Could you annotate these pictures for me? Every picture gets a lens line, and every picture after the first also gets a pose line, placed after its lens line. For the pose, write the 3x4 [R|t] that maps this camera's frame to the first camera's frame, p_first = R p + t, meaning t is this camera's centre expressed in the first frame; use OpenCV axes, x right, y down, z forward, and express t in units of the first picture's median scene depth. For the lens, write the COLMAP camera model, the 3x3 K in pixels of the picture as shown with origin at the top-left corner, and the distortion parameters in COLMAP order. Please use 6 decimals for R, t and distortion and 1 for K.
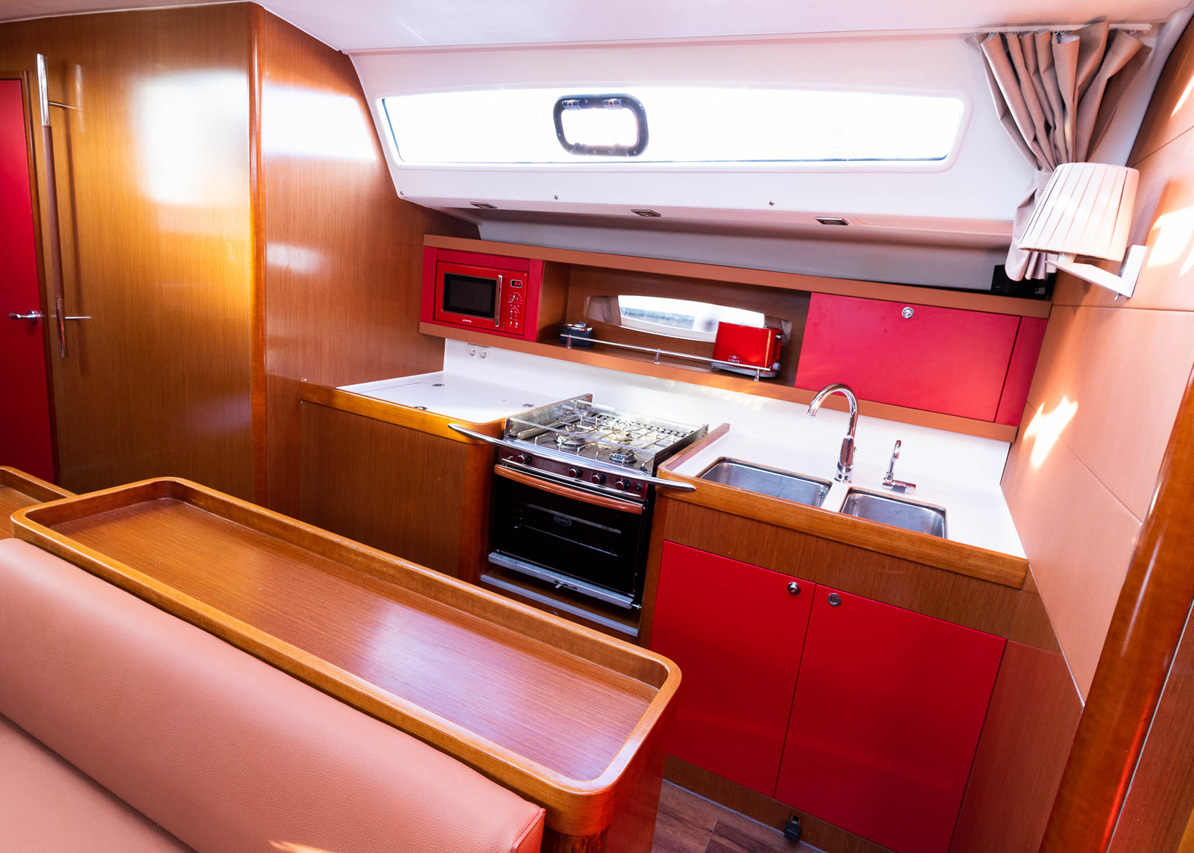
lens RADIAL K [[660.2, 0, 600.5], [0, 660.2, 426.0], [0, 0, 1]] dist [0.002973, 0.001429]
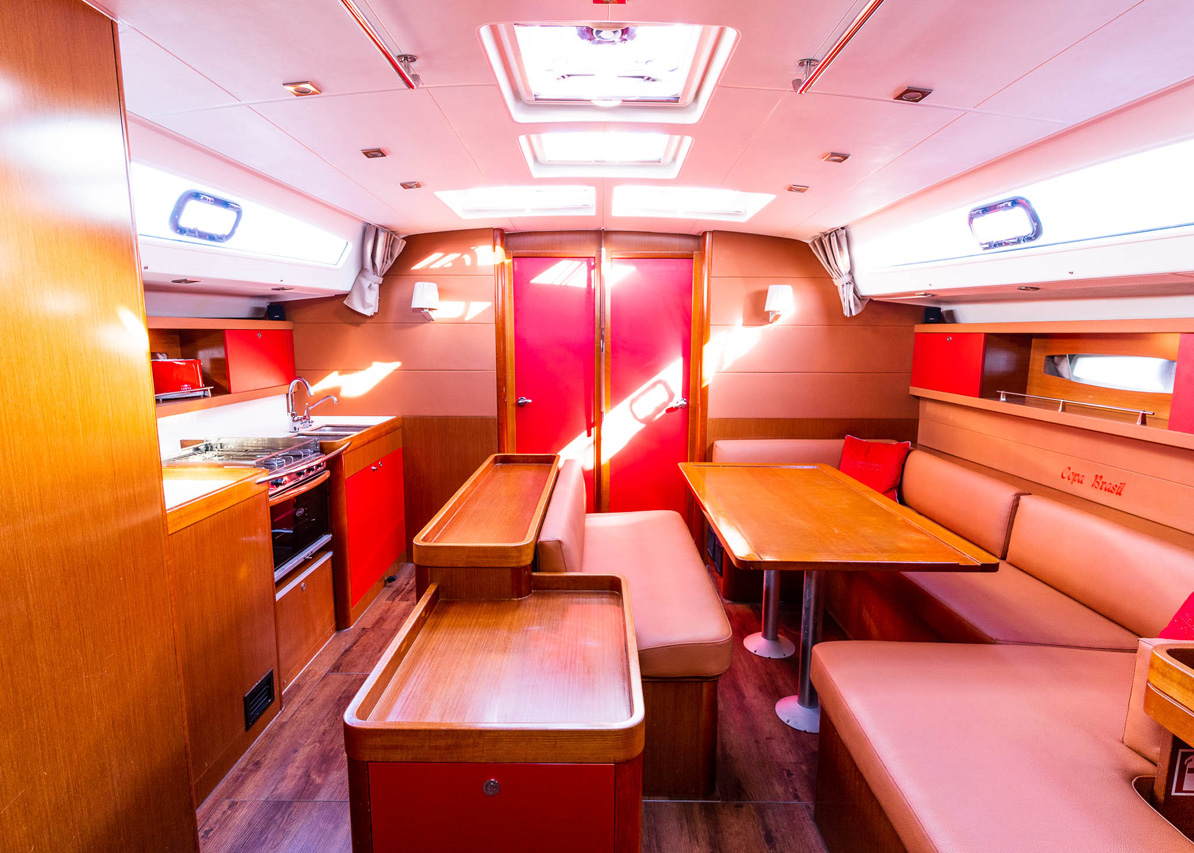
lens RADIAL K [[615.7, 0, 598.9], [0, 615.7, 424.0], [0, 0, 1]] dist [0.002583, 0.000092]
pose [[-0.436245, -0.242890, 0.866427, -1.263780], [0.166798, 0.924365, 0.343115, -0.328162], [-0.884233, 0.294200, -0.362736, 0.783709]]
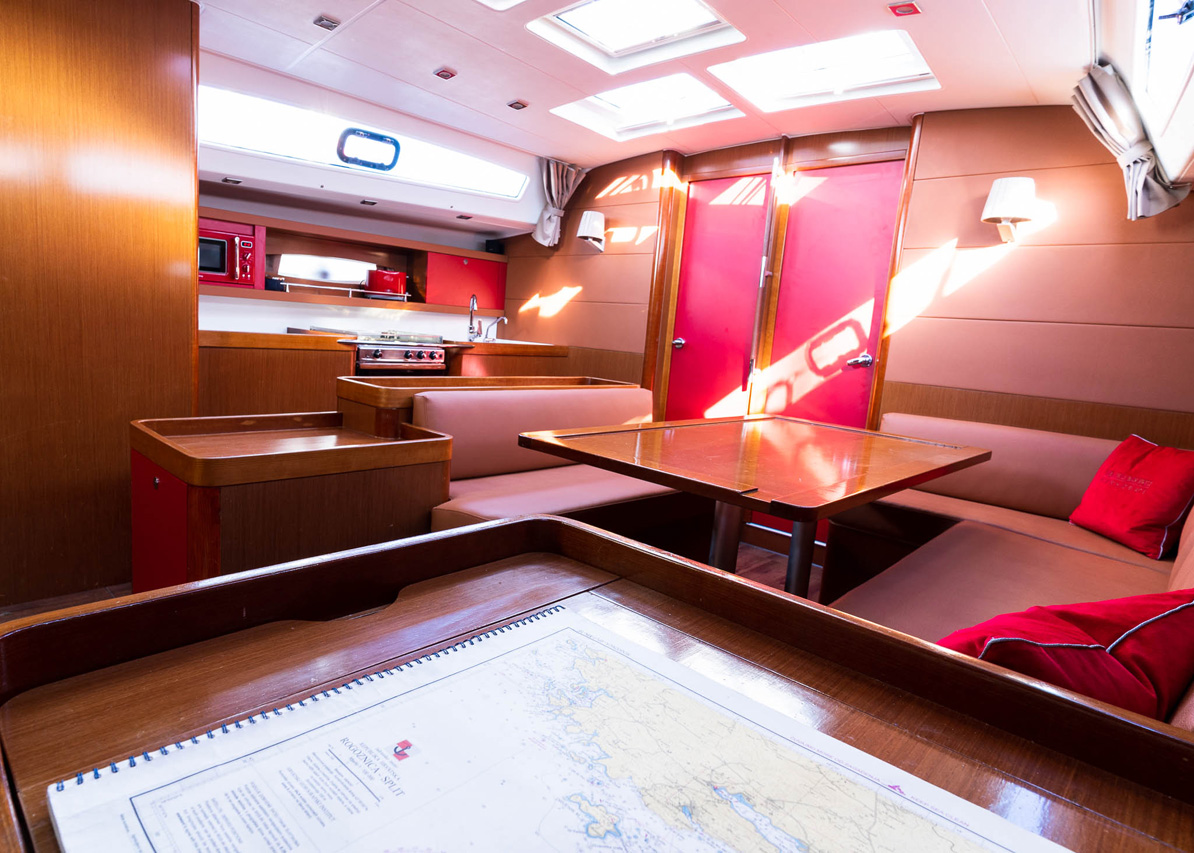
lens RADIAL K [[677.4, 0, 525.9], [0, 677.4, 424.8], [0, 0, 1]] dist [0.002266, 0.001112]
pose [[0.346298, -0.226877, 0.910277, -1.400708], [0.194202, 0.966635, 0.167043, 0.007564], [-0.917804, 0.118931, 0.378804, 0.062543]]
